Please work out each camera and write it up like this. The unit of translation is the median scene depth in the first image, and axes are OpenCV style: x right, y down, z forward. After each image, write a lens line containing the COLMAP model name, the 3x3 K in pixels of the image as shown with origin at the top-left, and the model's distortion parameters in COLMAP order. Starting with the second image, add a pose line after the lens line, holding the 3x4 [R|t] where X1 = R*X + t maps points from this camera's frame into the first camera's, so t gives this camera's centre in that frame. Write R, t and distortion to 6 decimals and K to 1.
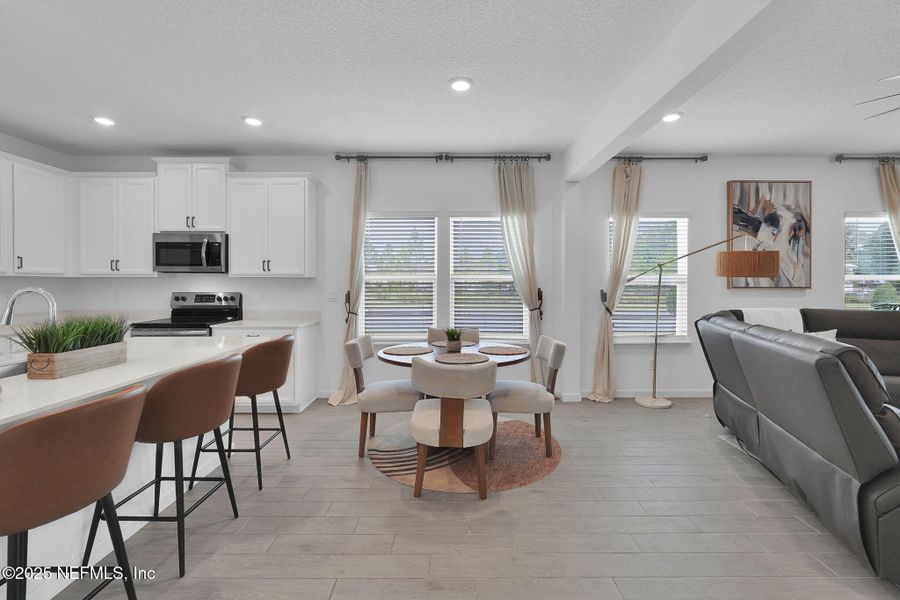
lens RADIAL K [[403.5, 0, 451.0], [0, 403.5, 285.8], [0, 0, 1]] dist [-0.003161, 0.000746]
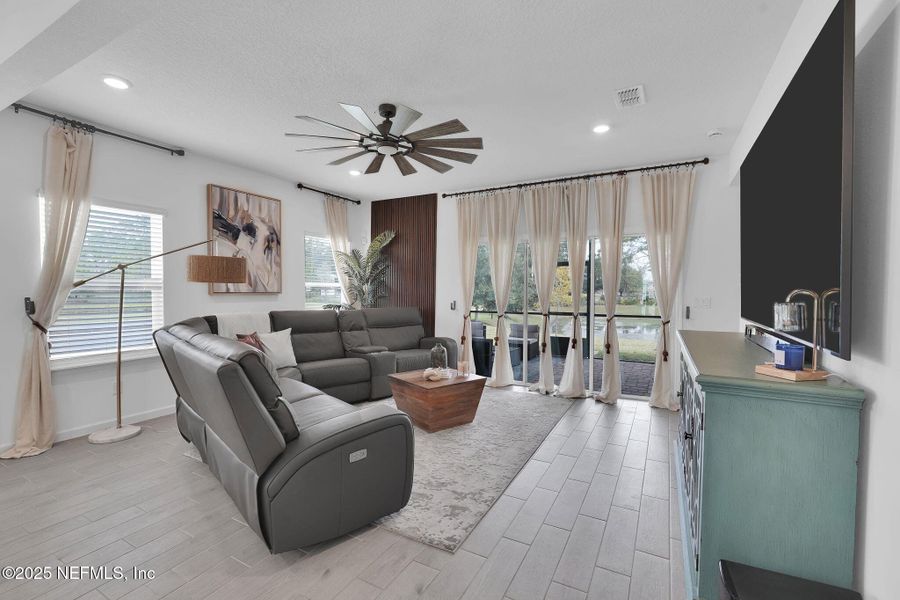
lens RADIAL K [[403.5, 0, 449.2], [0, 403.5, 297.6], [0, 0, 1]] dist [-0.003161, 0.000746]
pose [[0.485255, -0.015223, 0.874240, 0.115369], [0.000777, 0.999856, 0.016979, -0.000675], [-0.874372, -0.007560, 0.485197, 0.014463]]
